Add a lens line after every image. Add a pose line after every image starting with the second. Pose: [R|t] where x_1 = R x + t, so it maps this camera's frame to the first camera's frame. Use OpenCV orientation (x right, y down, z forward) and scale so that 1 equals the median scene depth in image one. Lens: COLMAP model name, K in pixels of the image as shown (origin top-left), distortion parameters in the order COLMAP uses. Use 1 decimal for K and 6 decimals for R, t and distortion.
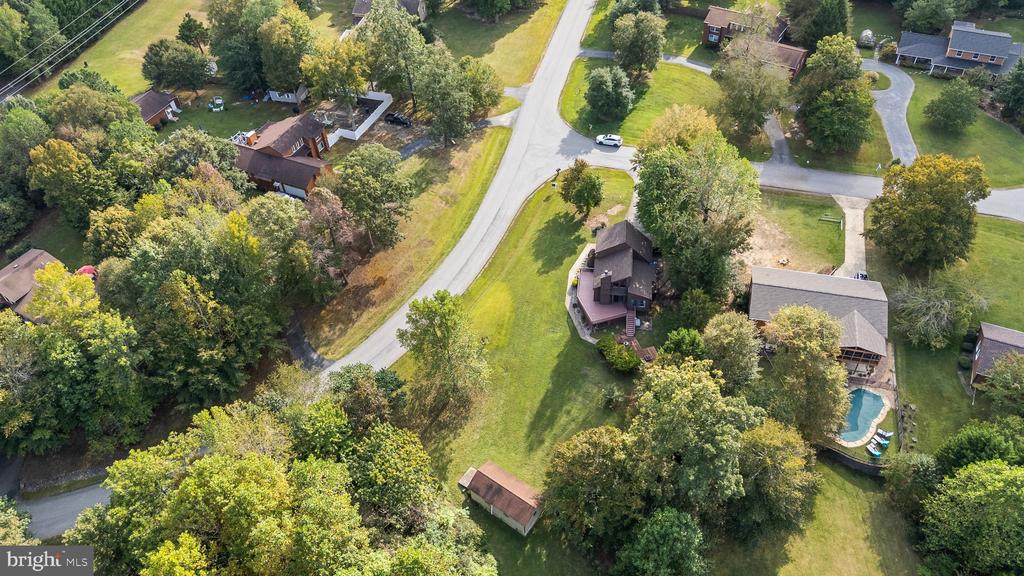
lens RADIAL K [[753.9, 0, 515.5], [0, 753.9, 288.9], [0, 0, 1]] dist [0.066581, -0.066748]
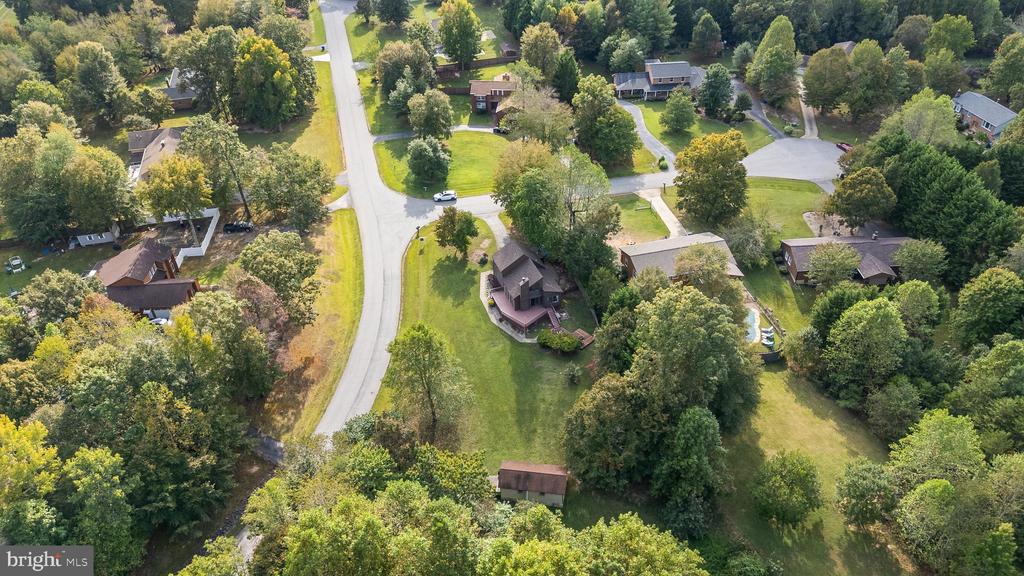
lens RADIAL K [[753.9, 0, 515.5], [0, 753.9, 288.9], [0, 0, 1]] dist [0.066581, -0.066748]
pose [[0.880465, -0.269527, 0.390046, -0.297624], [0.328386, 0.940085, -0.091667, 0.080754], [-0.341970, 0.208795, 0.916221, -0.039512]]
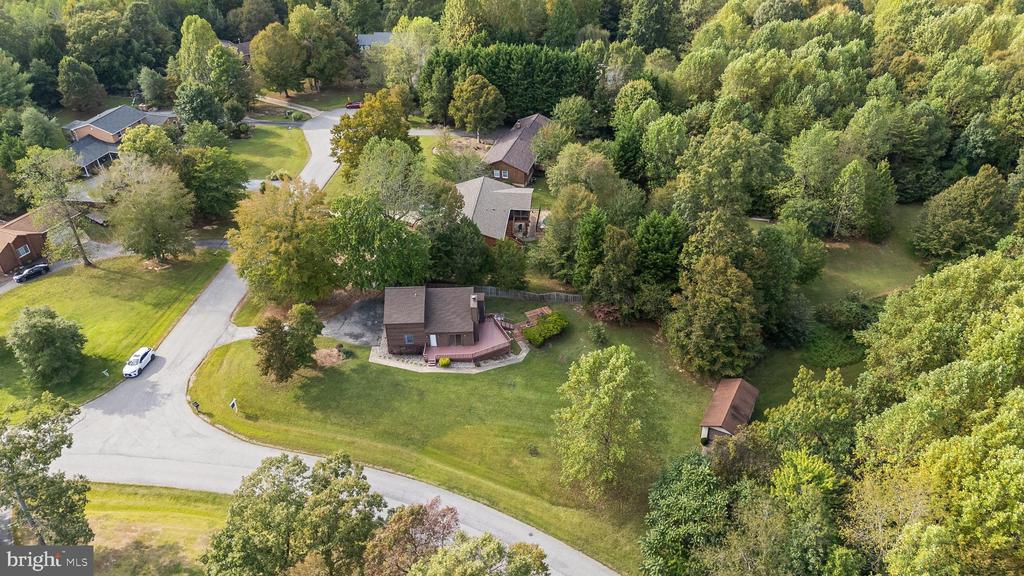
lens RADIAL K [[753.9, 0, 515.5], [0, 753.9, 288.9], [0, 0, 1]] dist [0.066581, -0.066748]
pose [[-0.174580, -0.516628, 0.838223, -0.551011], [0.712853, 0.520934, 0.469539, -0.358715], [-0.679236, 0.679502, 0.277335, 0.612330]]
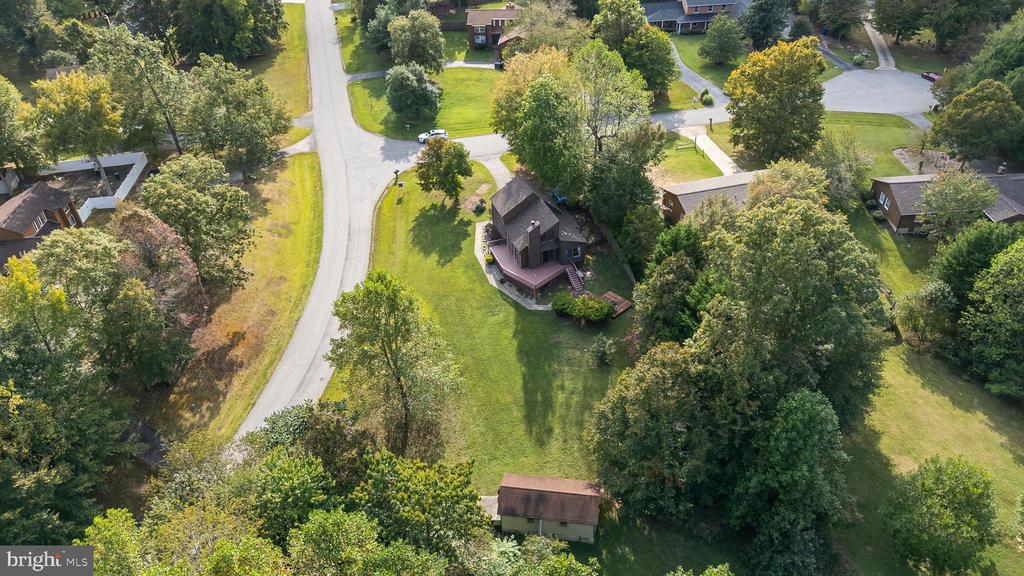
lens RADIAL K [[753.9, 0, 515.5], [0, 753.9, 288.9], [0, 0, 1]] dist [0.066581, -0.066748]
pose [[0.883398, -0.273699, 0.380391, -0.204070], [0.335086, 0.936382, -0.104436, 0.110541], [-0.327607, 0.219722, 0.918910, 0.220294]]
